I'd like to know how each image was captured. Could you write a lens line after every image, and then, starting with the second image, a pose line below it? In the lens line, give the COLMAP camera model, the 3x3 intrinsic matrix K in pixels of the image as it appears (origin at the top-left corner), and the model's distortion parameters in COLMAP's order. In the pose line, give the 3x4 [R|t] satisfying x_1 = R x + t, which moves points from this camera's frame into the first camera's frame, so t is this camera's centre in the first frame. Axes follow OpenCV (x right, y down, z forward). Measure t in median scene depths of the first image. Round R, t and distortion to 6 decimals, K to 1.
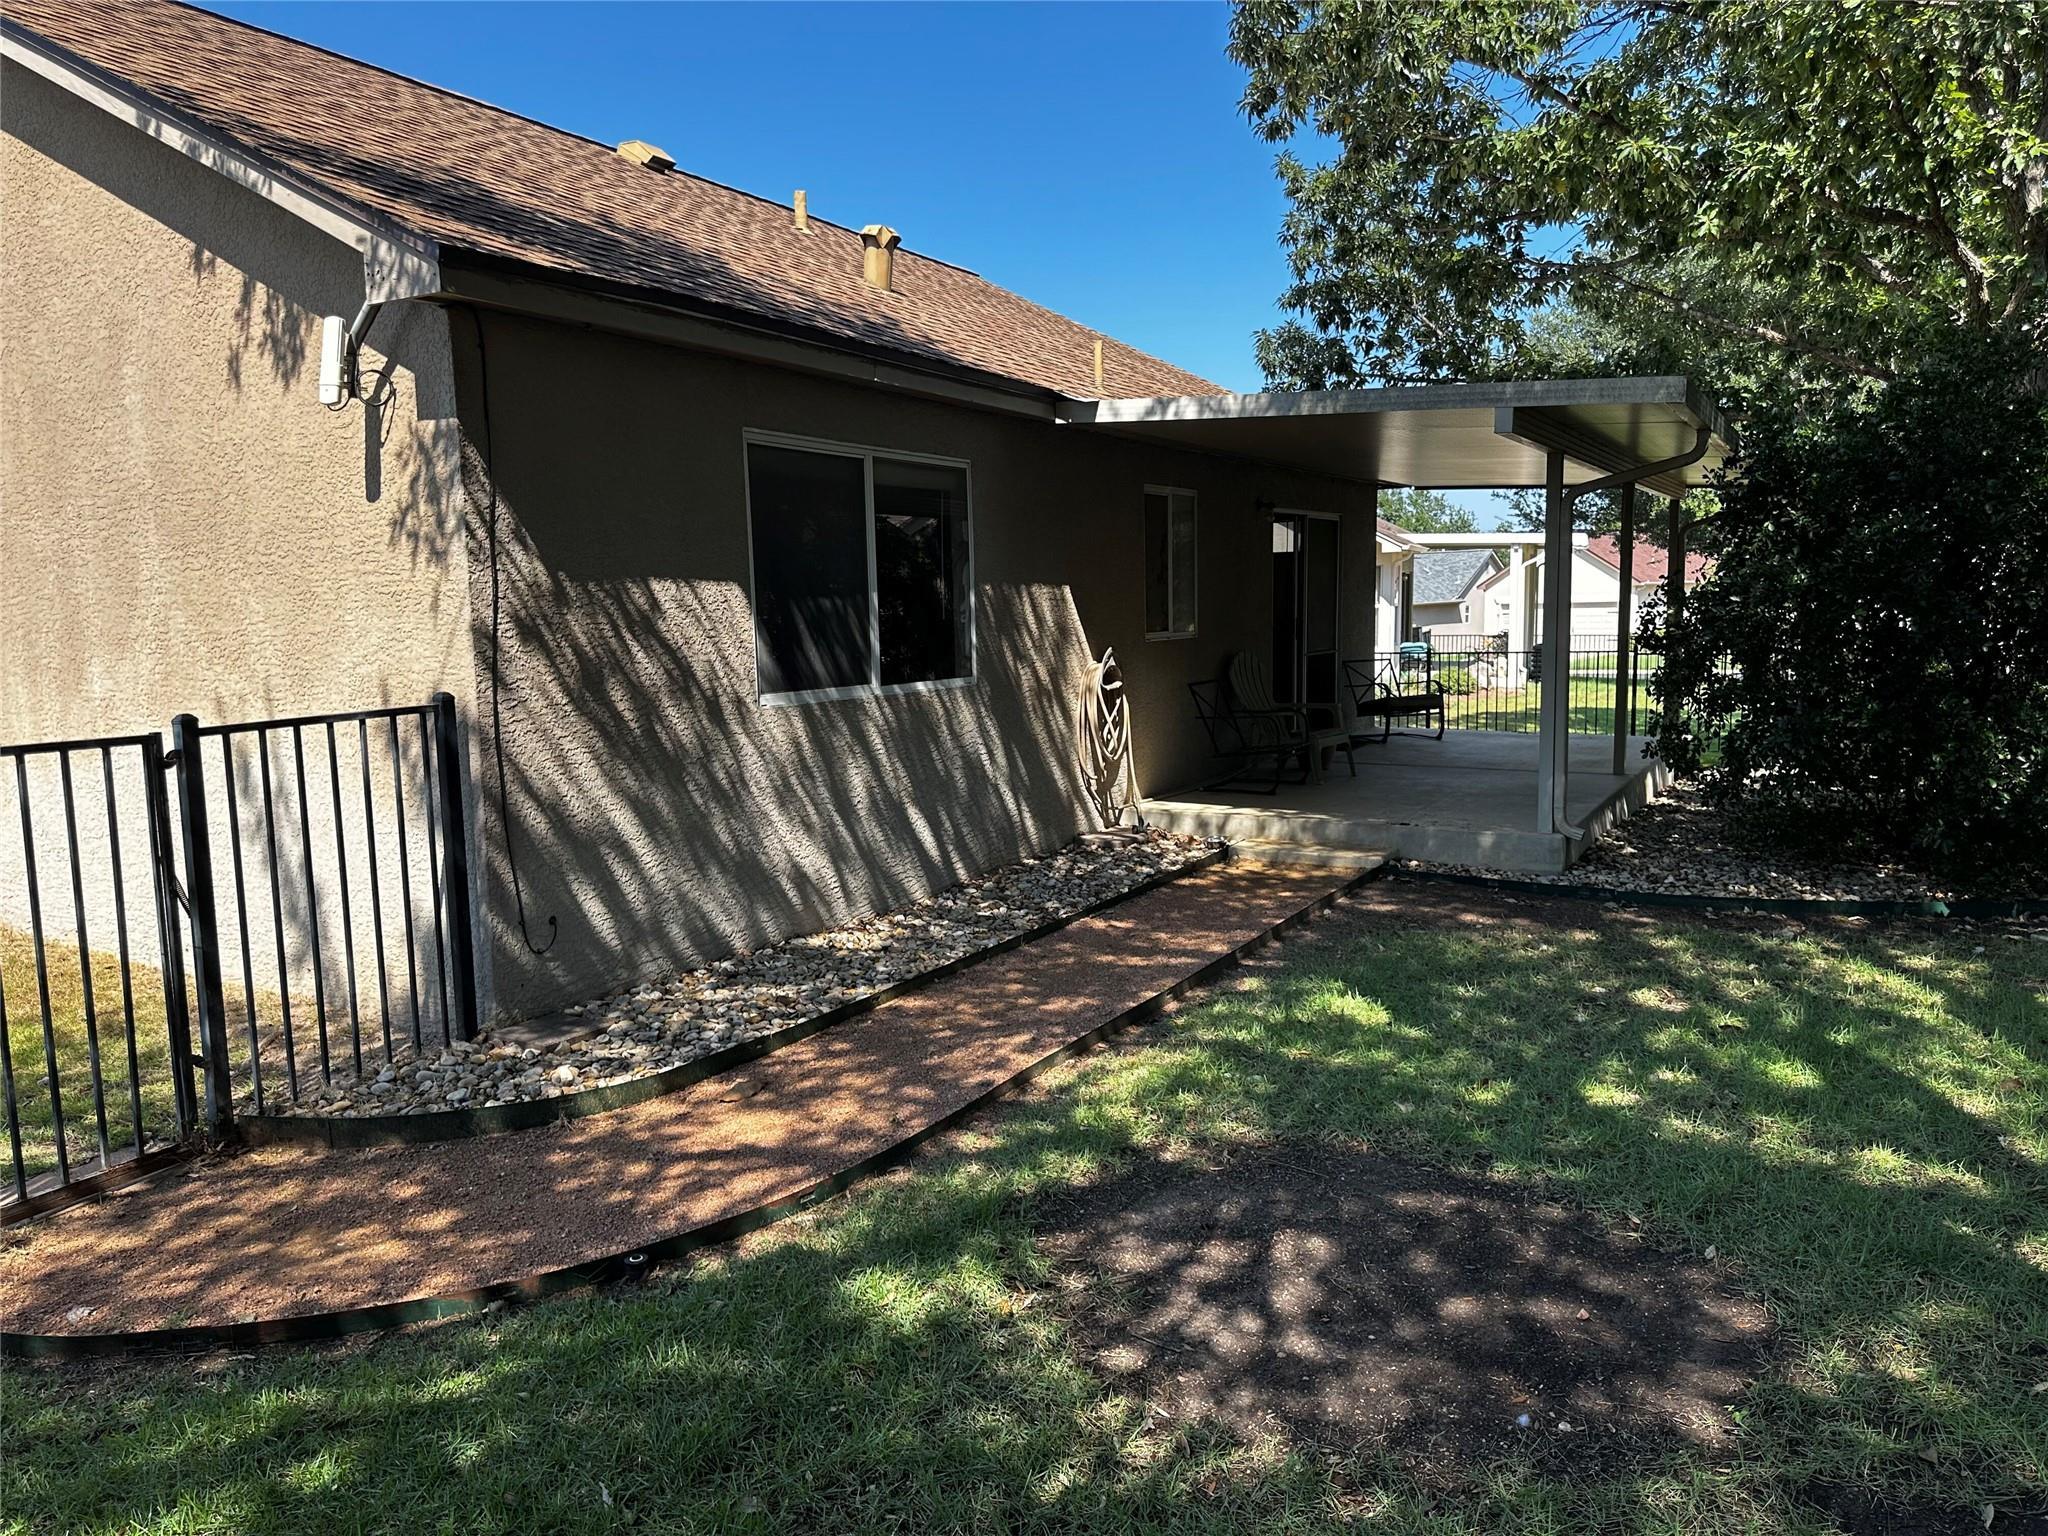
lens RADIAL K [[1434.8, 0, 1051.4], [0, 1434.8, 812.9], [0, 0, 1]] dist [0.009068, -0.012578]
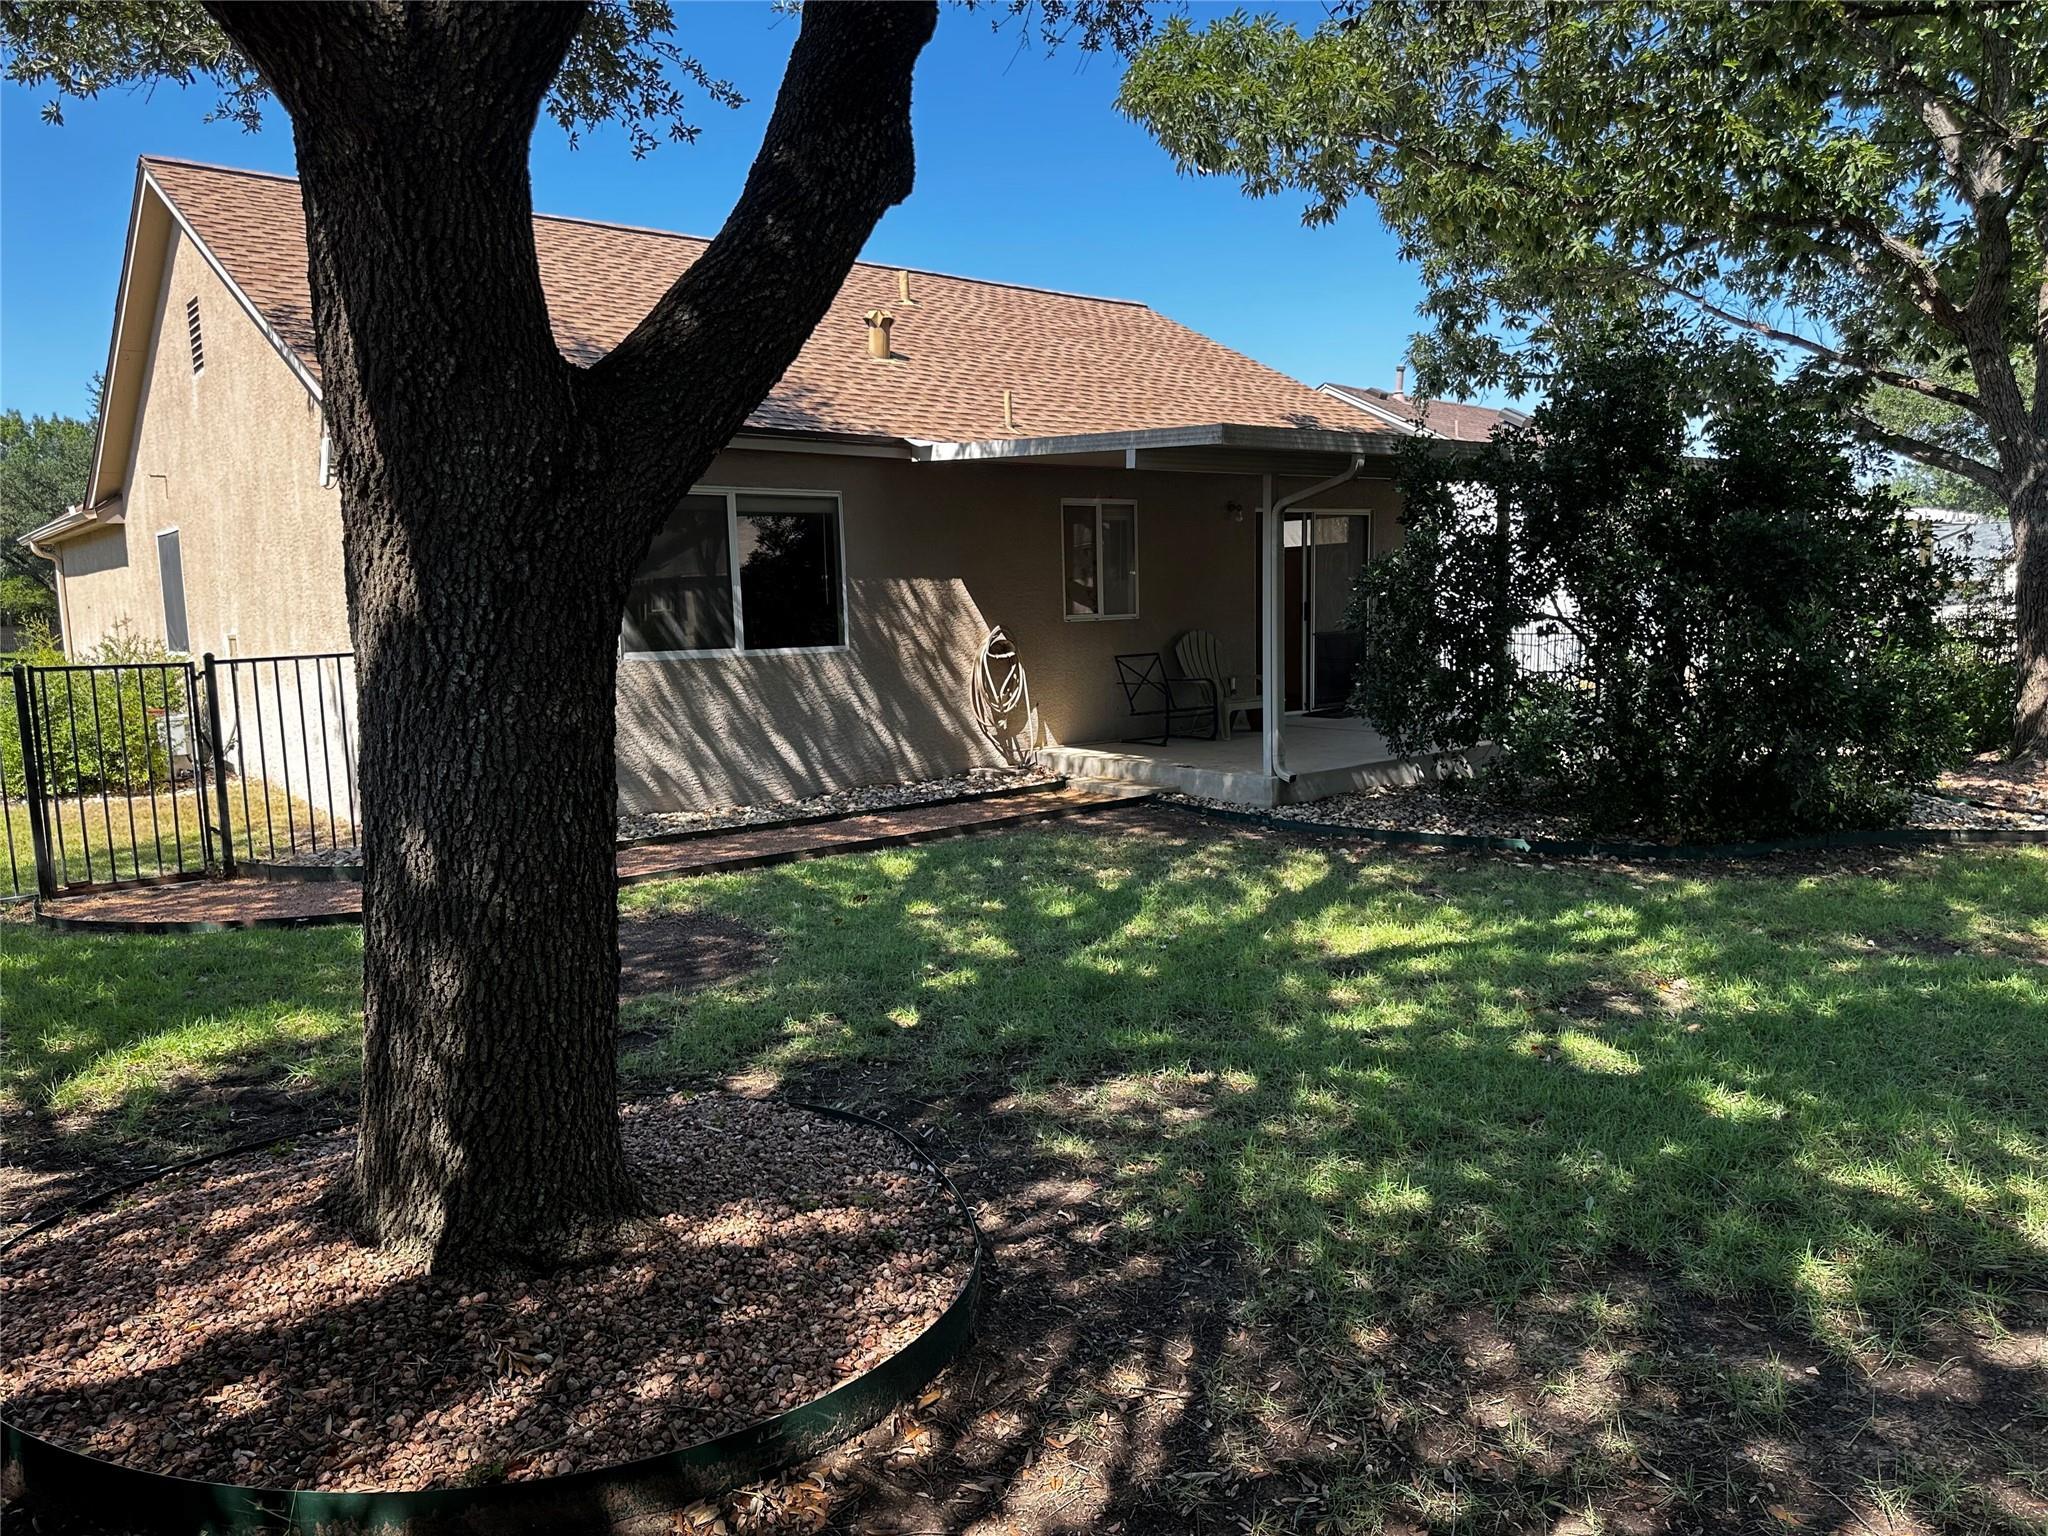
lens RADIAL K [[1434.8, 0, 1018.8], [0, 1434.8, 767.7], [0, 0, 1]] dist [0.009068, -0.012578]
pose [[0.938878, 0.038980, -0.342037, 0.624046], [-0.045328, 0.998916, -0.010584, 0.033029], [0.341253, 0.025441, 0.939627, -0.265648]]
